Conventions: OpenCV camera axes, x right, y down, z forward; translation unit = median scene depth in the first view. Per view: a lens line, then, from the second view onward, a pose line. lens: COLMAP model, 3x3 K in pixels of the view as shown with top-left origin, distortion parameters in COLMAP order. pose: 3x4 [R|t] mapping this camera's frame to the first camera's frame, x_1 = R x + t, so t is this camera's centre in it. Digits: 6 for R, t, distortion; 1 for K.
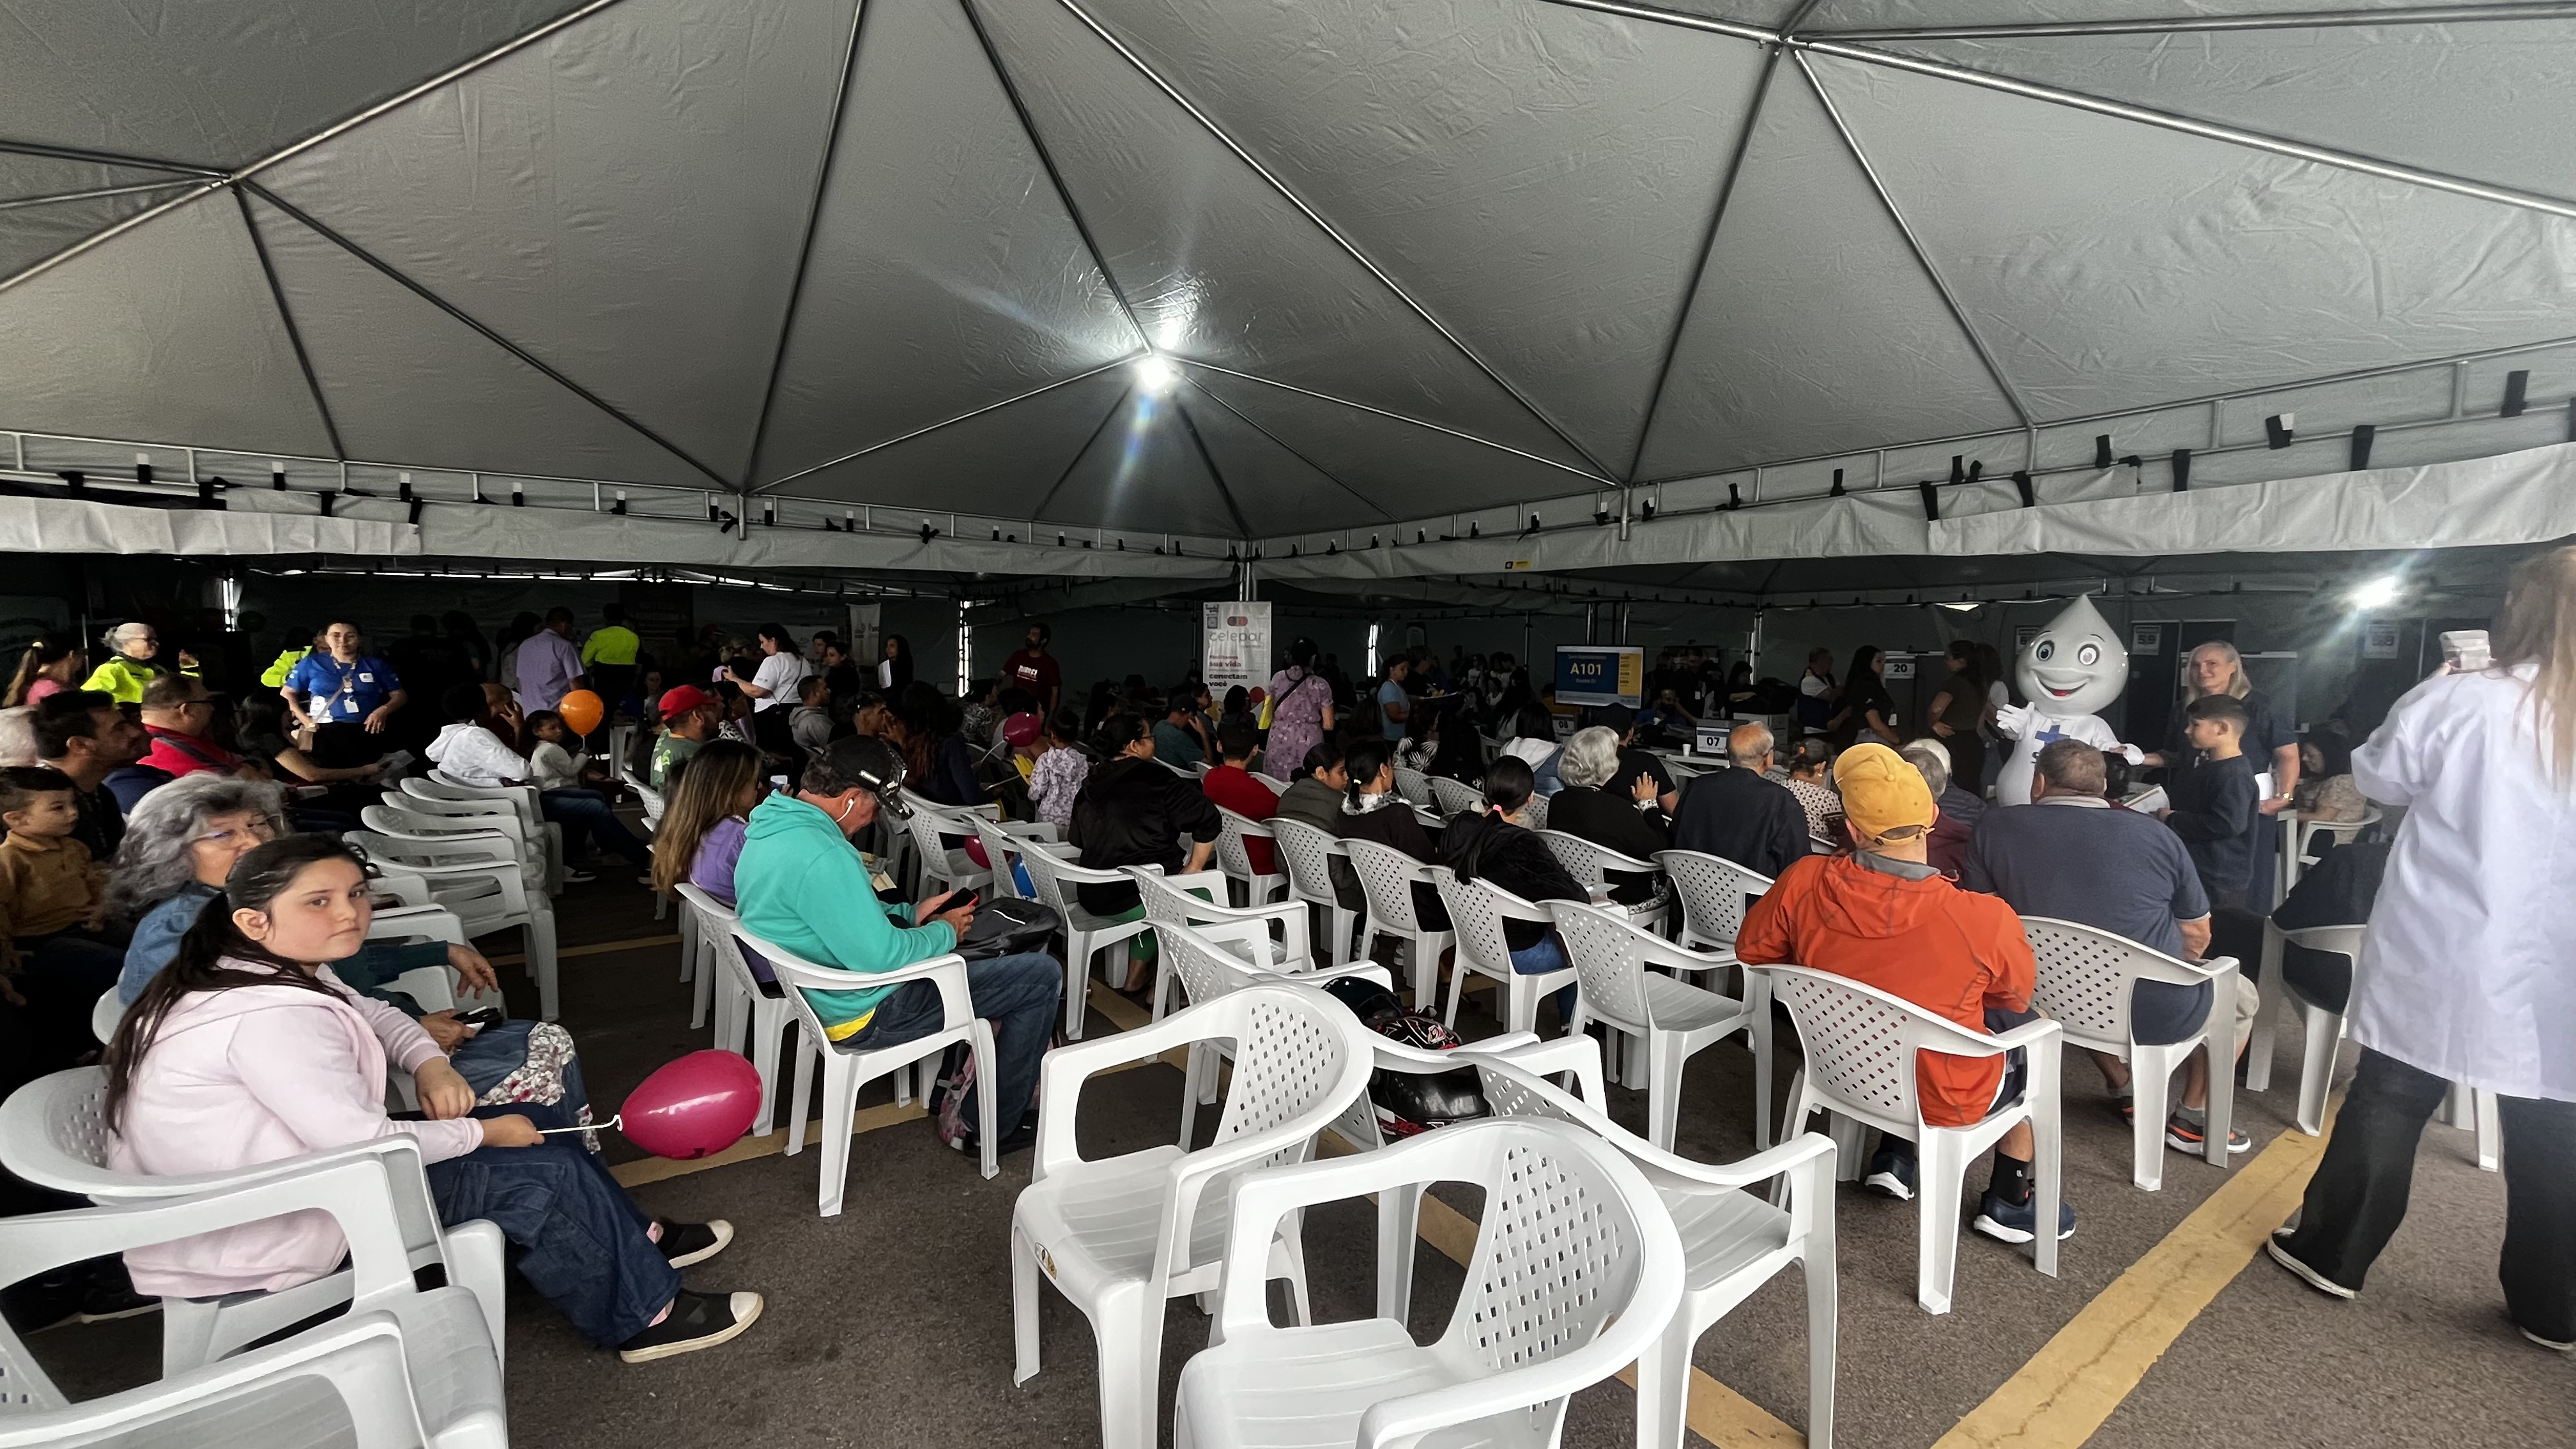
lens RADIAL K [[1039.2, 0, 1288.8], [0, 1039.2, 728.5], [0, 0, 1]] dist [-0.005749, 0.000927]
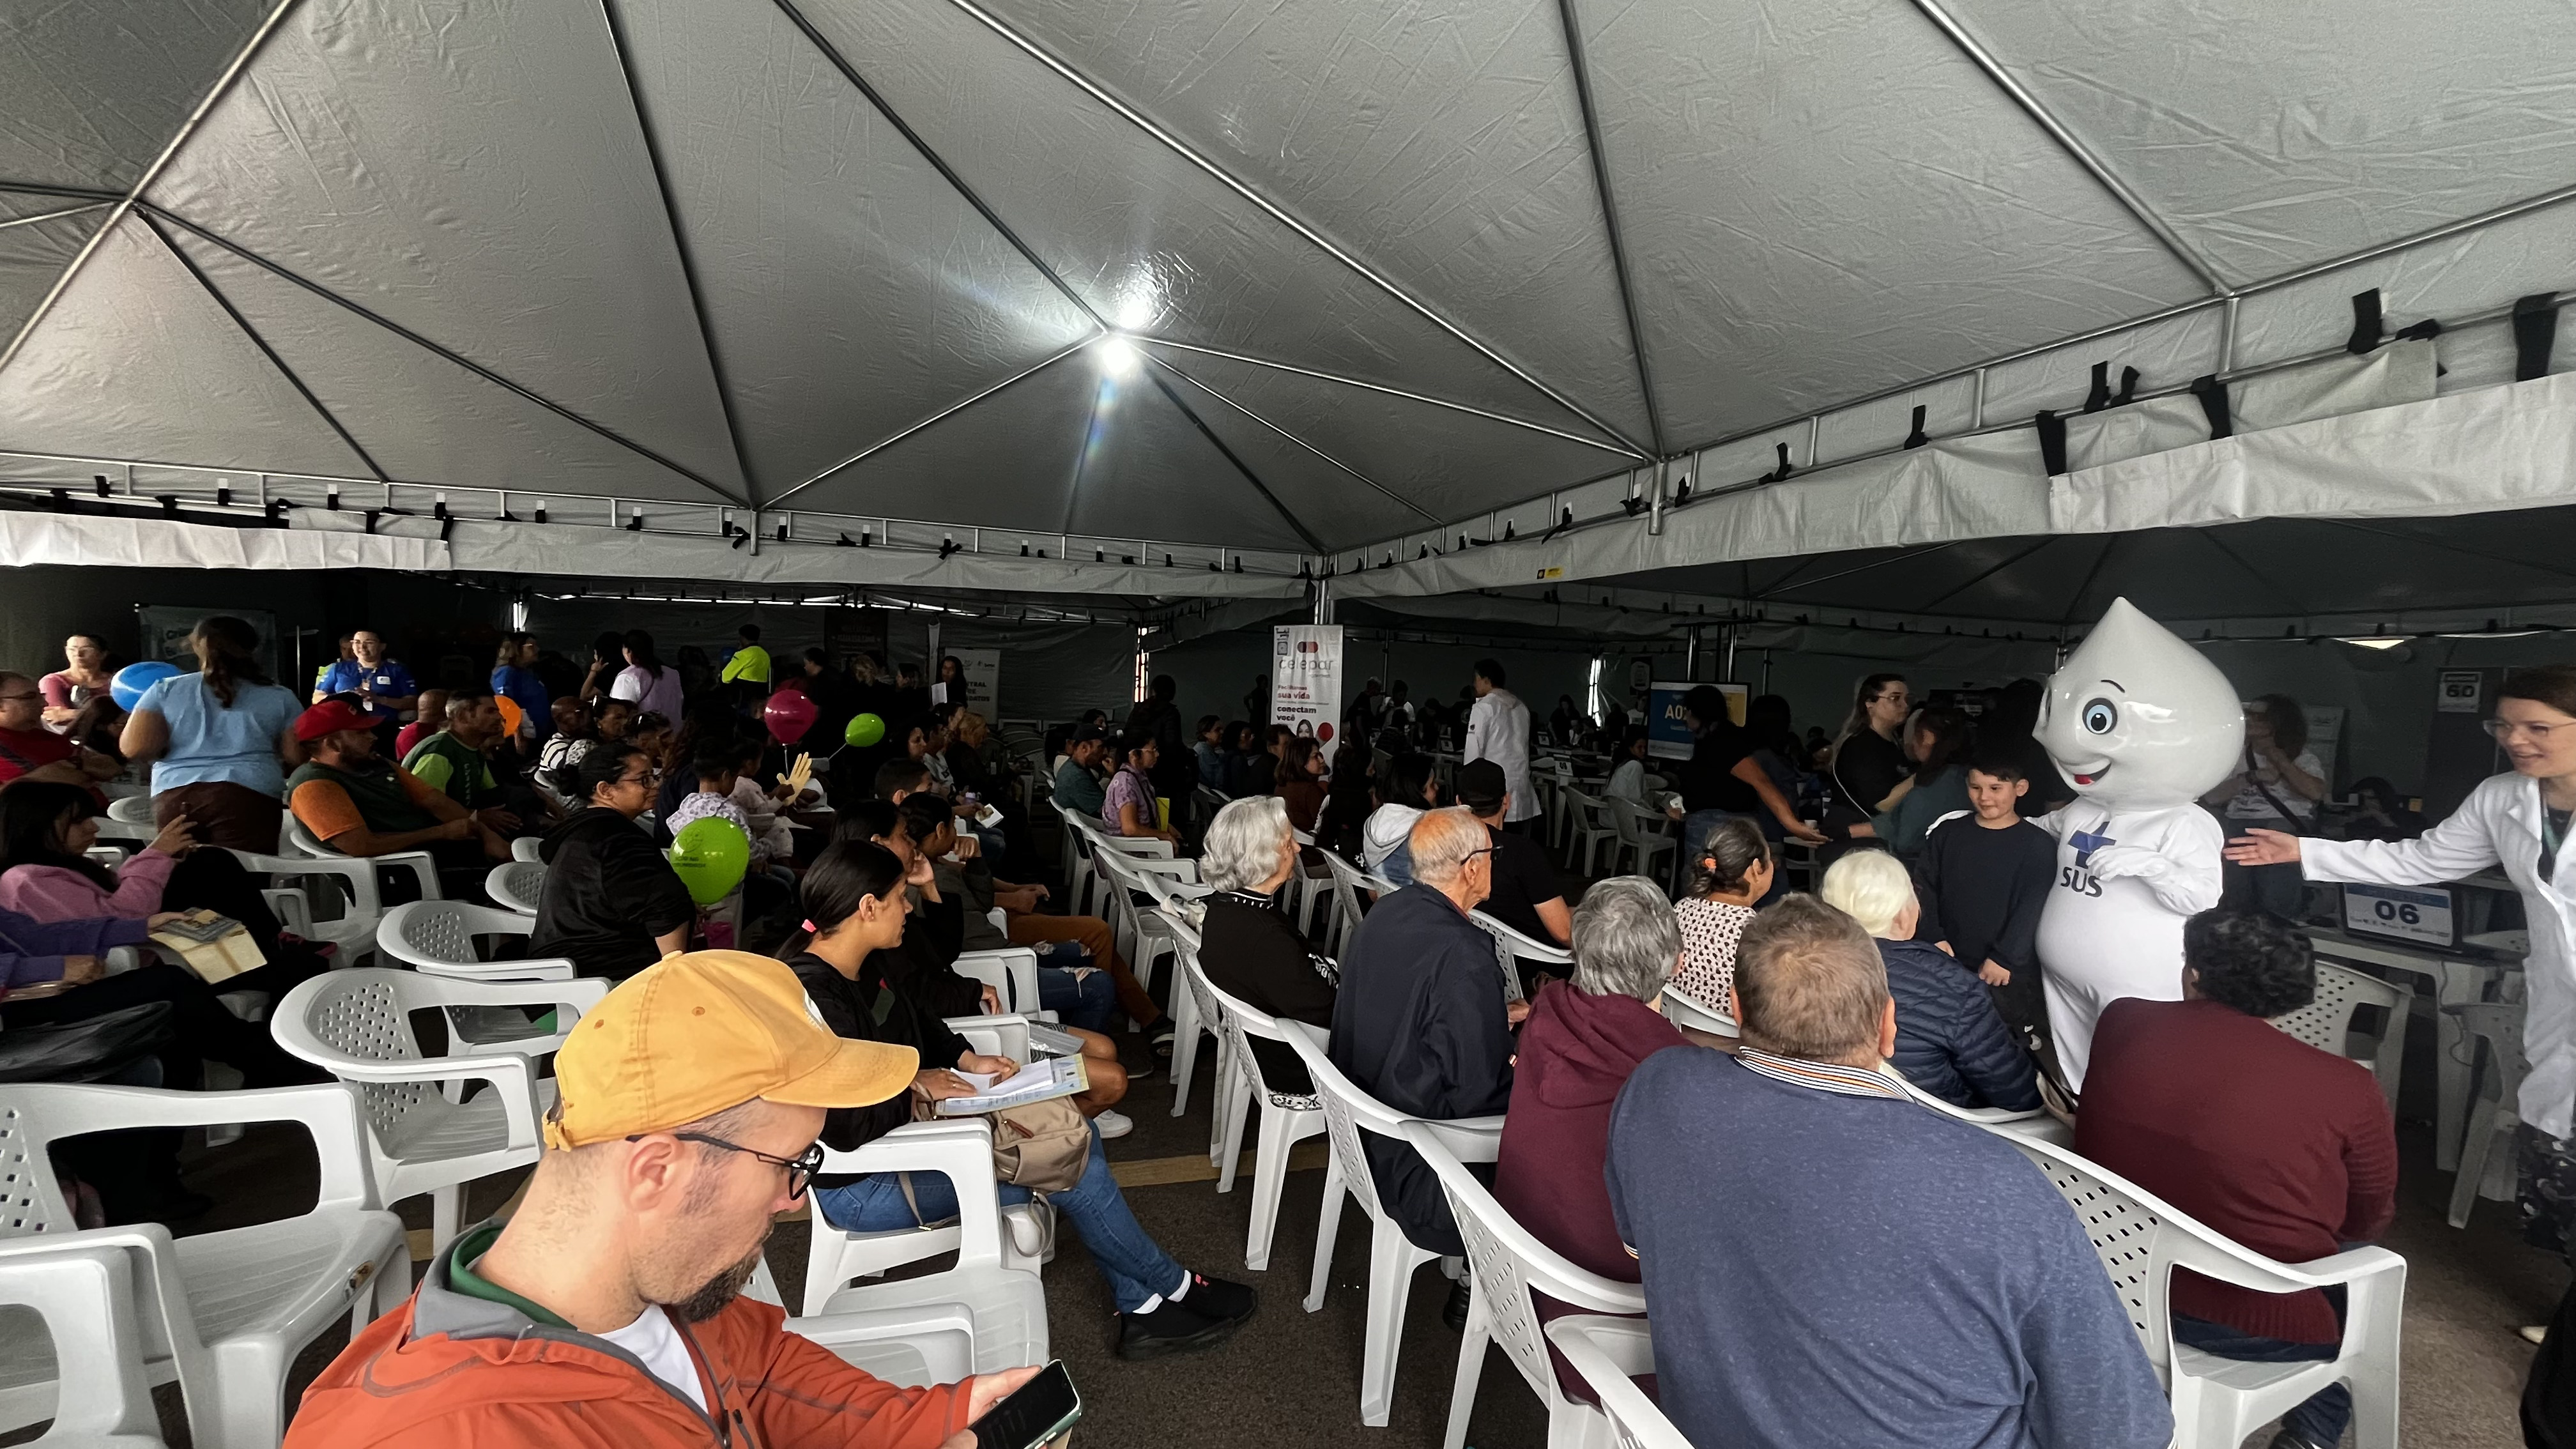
lens RADIAL K [[1039.2, 0, 1287.5], [0, 1039.2, 727.1], [0, 0, 1]] dist [-0.005749, 0.000927]
pose [[0.957435, 0.034570, -0.286571, 0.271997], [-0.044499, 0.998611, -0.028205, -0.014880], [0.285198, 0.039757, 0.957644, 0.226970]]
